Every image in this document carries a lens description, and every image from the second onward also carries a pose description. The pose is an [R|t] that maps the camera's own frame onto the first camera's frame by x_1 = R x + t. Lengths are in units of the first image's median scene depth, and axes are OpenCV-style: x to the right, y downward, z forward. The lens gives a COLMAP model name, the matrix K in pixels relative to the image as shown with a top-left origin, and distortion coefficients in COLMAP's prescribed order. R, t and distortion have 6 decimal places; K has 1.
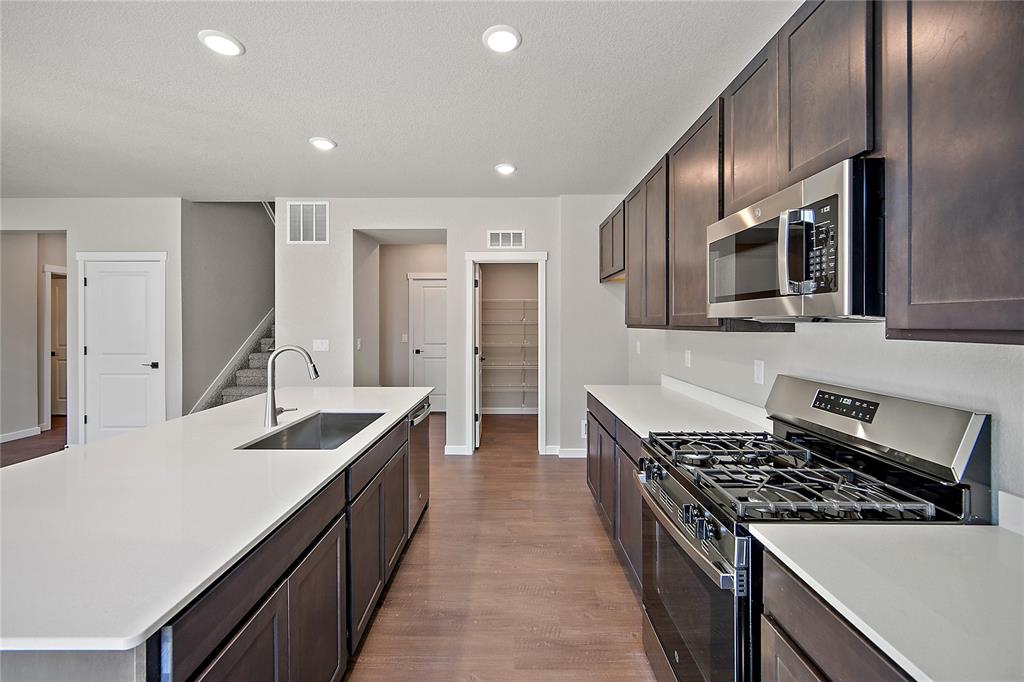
lens RADIAL K [[407.0, 0, 508.5], [0, 407.0, 327.8], [0, 0, 1]] dist [-0.000665, -0.000027]
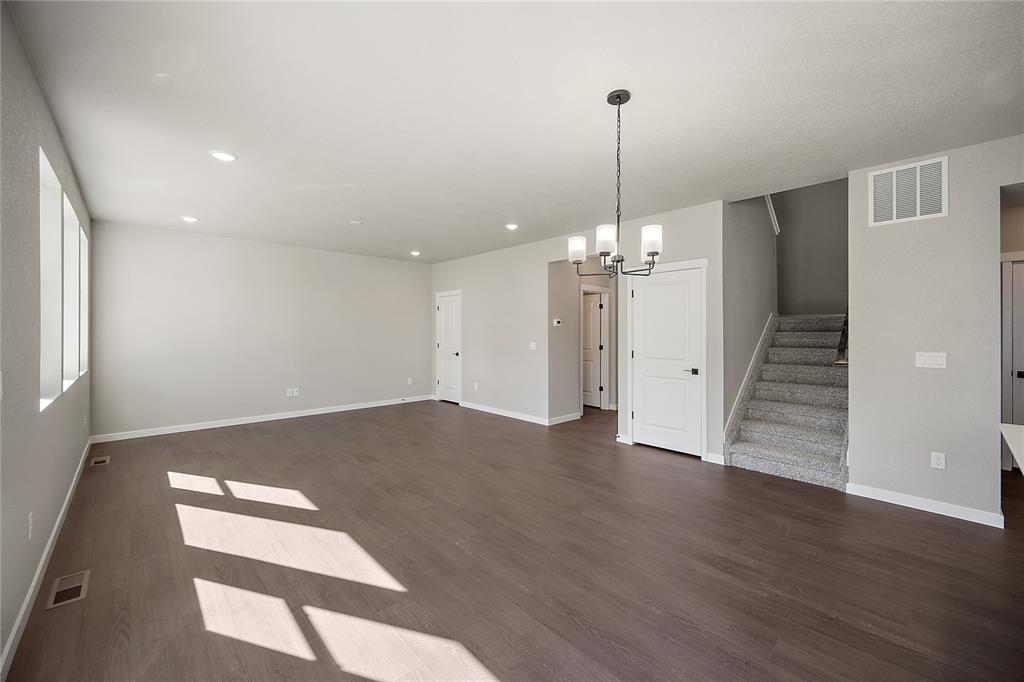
lens RADIAL K [[407.0, 0, 509.4], [0, 407.0, 332.5], [0, 0, 1]] dist [-0.000665, -0.000027]
pose [[0.686635, 0.000368, -0.727002, -0.451969], [-0.005354, 0.999975, -0.004551, 0.001658], [0.726982, 0.007017, 0.686620, -0.030592]]
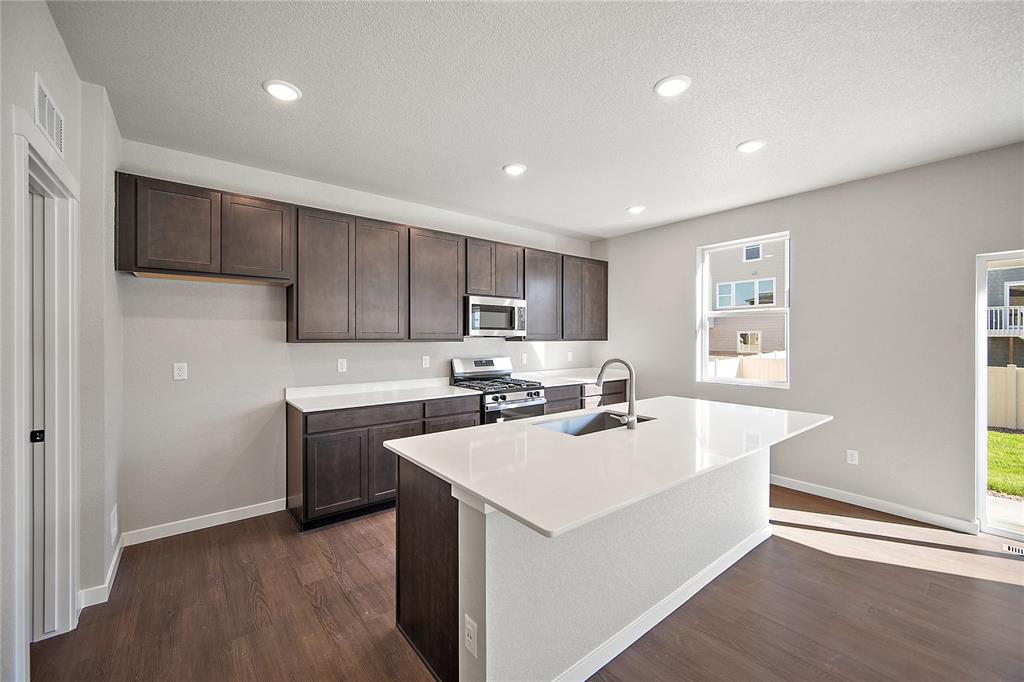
lens RADIAL K [[407.0, 0, 509.7], [0, 407.0, 335.3], [0, 0, 1]] dist [-0.000665, -0.000027]
pose [[-0.620504, 0.003538, 0.784195, -0.580404], [0.009645, 0.999949, 0.003120, -0.012114], [-0.784144, 0.009500, -0.620506, 0.902211]]
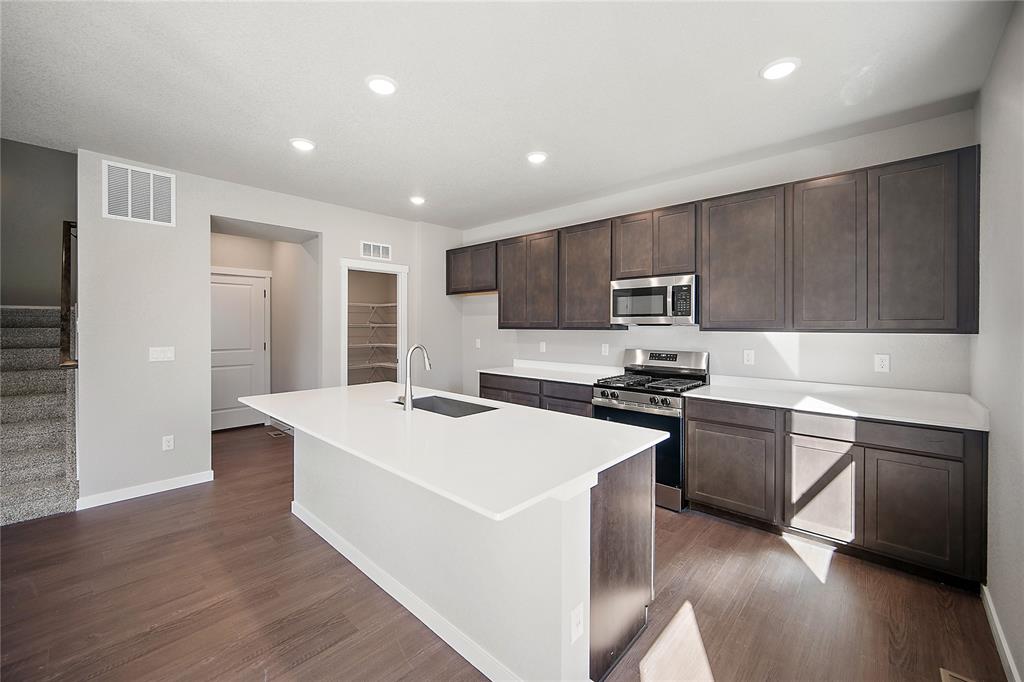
lens RADIAL K [[407.0, 0, 507.7], [0, 407.0, 325.2], [0, 0, 1]] dist [-0.000665, -0.000027]
pose [[0.685831, 0.001933, 0.727758, -0.577756], [0.007527, 0.999924, -0.009750, 0.000200], [-0.727722, 0.012165, 0.685764, -0.029278]]
